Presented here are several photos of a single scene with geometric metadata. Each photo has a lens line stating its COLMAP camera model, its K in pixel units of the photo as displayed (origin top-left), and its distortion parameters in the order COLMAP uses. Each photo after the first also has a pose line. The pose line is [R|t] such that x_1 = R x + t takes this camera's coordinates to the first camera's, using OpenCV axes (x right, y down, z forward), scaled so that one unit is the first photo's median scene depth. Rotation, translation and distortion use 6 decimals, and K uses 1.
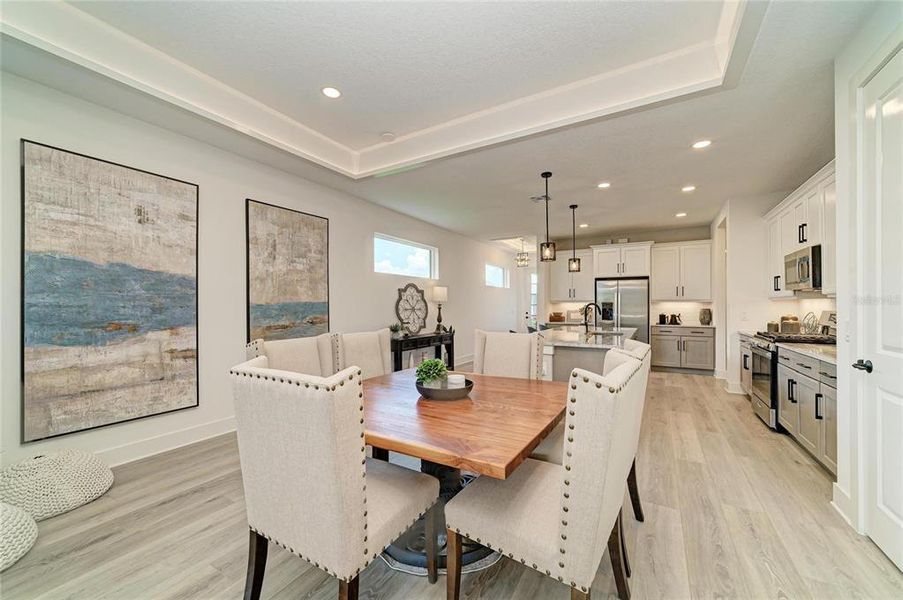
lens RADIAL K [[342.0, 0, 458.0], [0, 342.0, 304.8], [0, 0, 1]] dist [-0.010422, 0.000637]
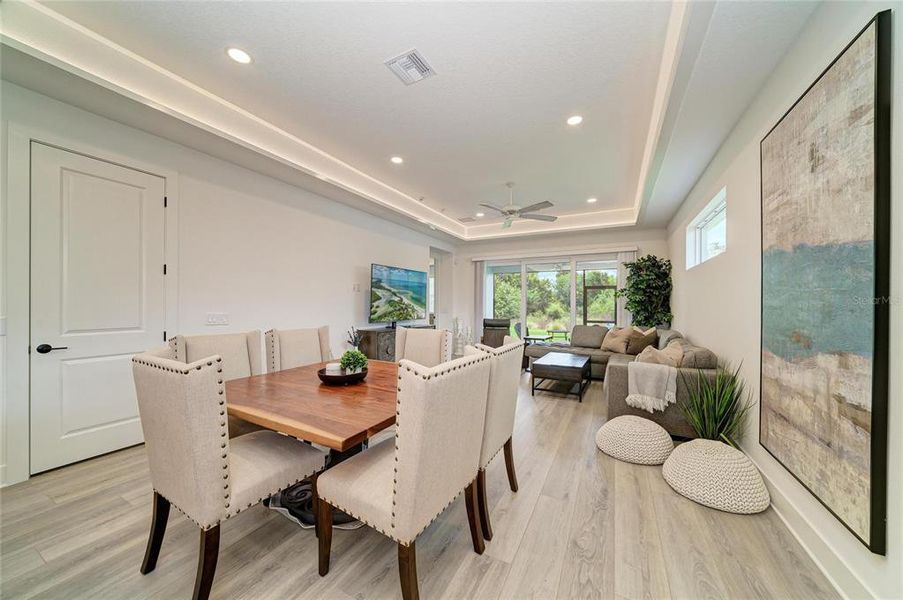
lens RADIAL K [[314.4, 0, 457.2], [0, 314.4, 307.1], [0, 0, 1]] dist [-0.012582, 0.000519]
pose [[-0.997902, -0.002117, -0.064708, -0.169334], [-0.002543, 0.999976, 0.006505, 0.000269], [0.064692, 0.006656, -0.997883, 0.970385]]
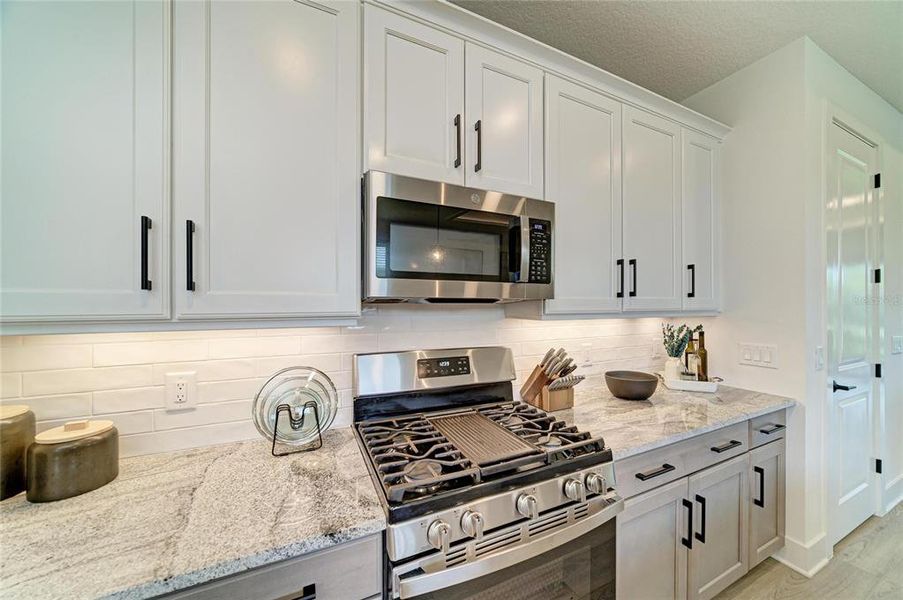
lens RADIAL K [[342.0, 0, 462.8], [0, 342.0, 297.7], [0, 0, 1]] dist [-0.010422, 0.000637]
pose [[-0.841898, 0.004402, 0.539619, 0.661038], [-0.003748, 0.999895, -0.014004, -0.033319], [-0.539624, -0.013812, -0.841793, 1.042821]]
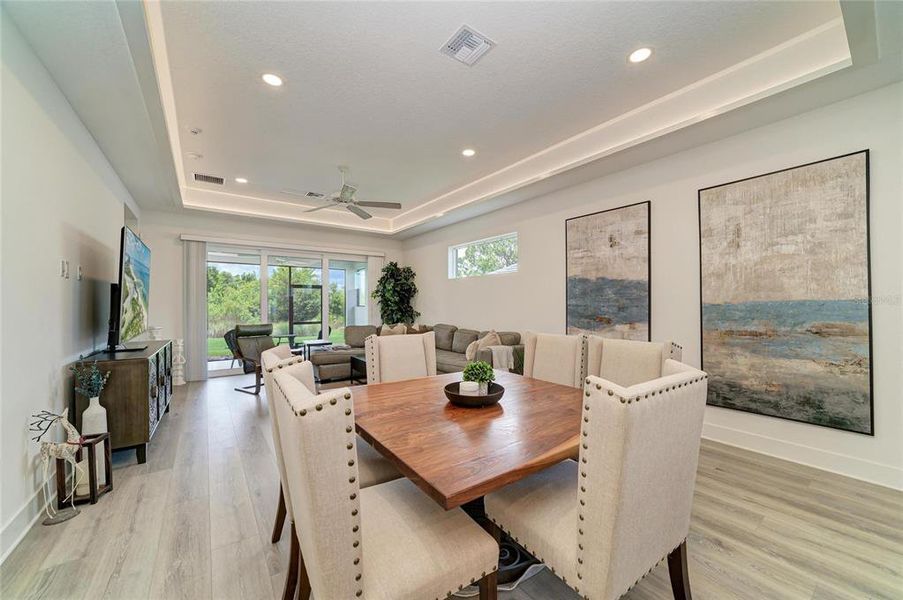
lens RADIAL K [[342.0, 0, 451.8], [0, 342.0, 305.0], [0, 0, 1]] dist [-0.010422, 0.000637]
pose [[-0.400636, 0.001704, -0.916236, 0.403716], [0.002919, 0.999996, 0.000584, -0.001517], [0.916233, -0.002441, -0.400639, 0.615003]]
